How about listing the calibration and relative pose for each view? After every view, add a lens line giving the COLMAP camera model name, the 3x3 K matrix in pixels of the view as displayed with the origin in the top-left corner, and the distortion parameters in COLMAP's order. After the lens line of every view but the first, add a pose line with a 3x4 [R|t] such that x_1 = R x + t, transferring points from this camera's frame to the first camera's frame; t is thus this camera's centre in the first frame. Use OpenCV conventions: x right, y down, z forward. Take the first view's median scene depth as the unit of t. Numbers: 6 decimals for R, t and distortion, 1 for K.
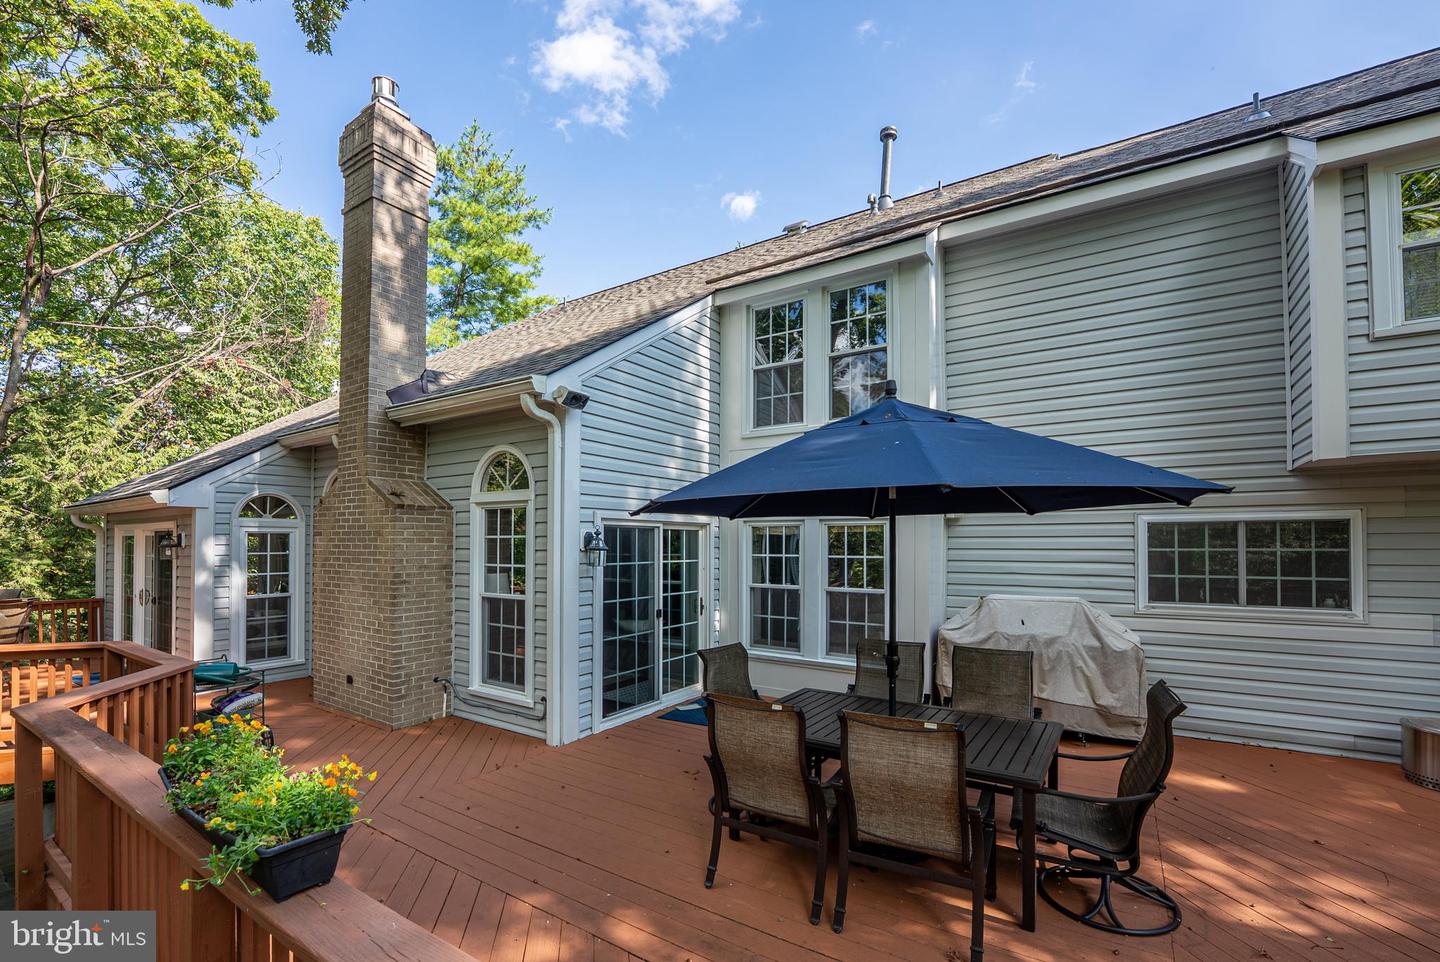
lens RADIAL K [[618.8, 0, 721.1], [0, 618.8, 525.5], [0, 0, 1]] dist [-0.043136, -0.000035]
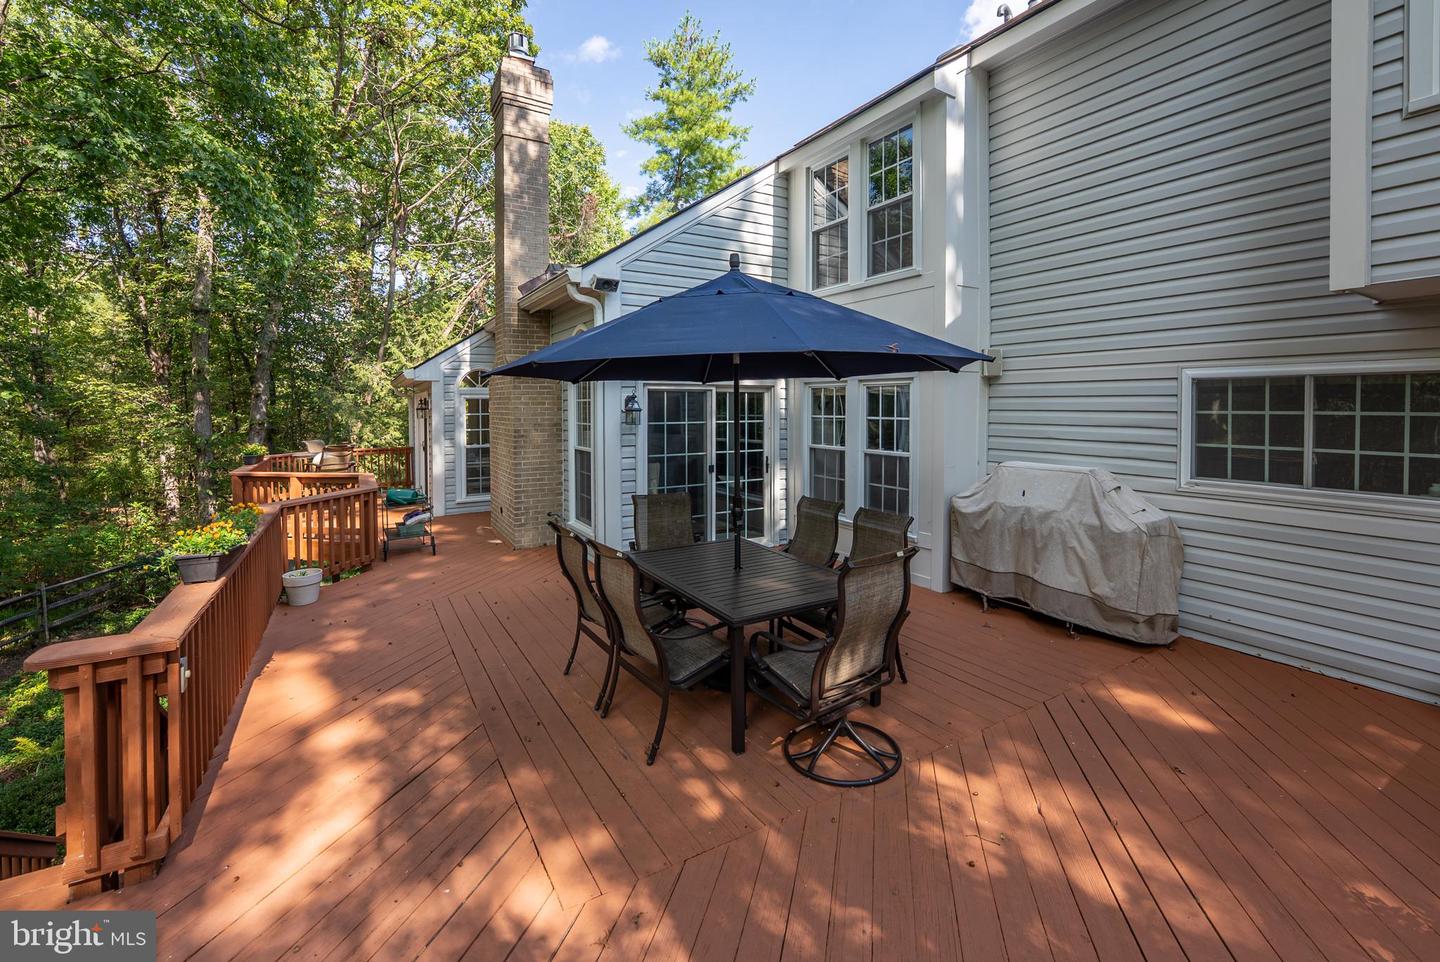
lens RADIAL K [[638.3, 0, 718.4], [0, 638.3, 416.3], [0, 0, 1]] dist [-0.046510, 0.000124]
pose [[0.895596, 0.004028, -0.444849, 0.447114], [0.017215, 0.998896, 0.043705, -0.000792], [0.444535, -0.046800, 0.894538, -0.009615]]
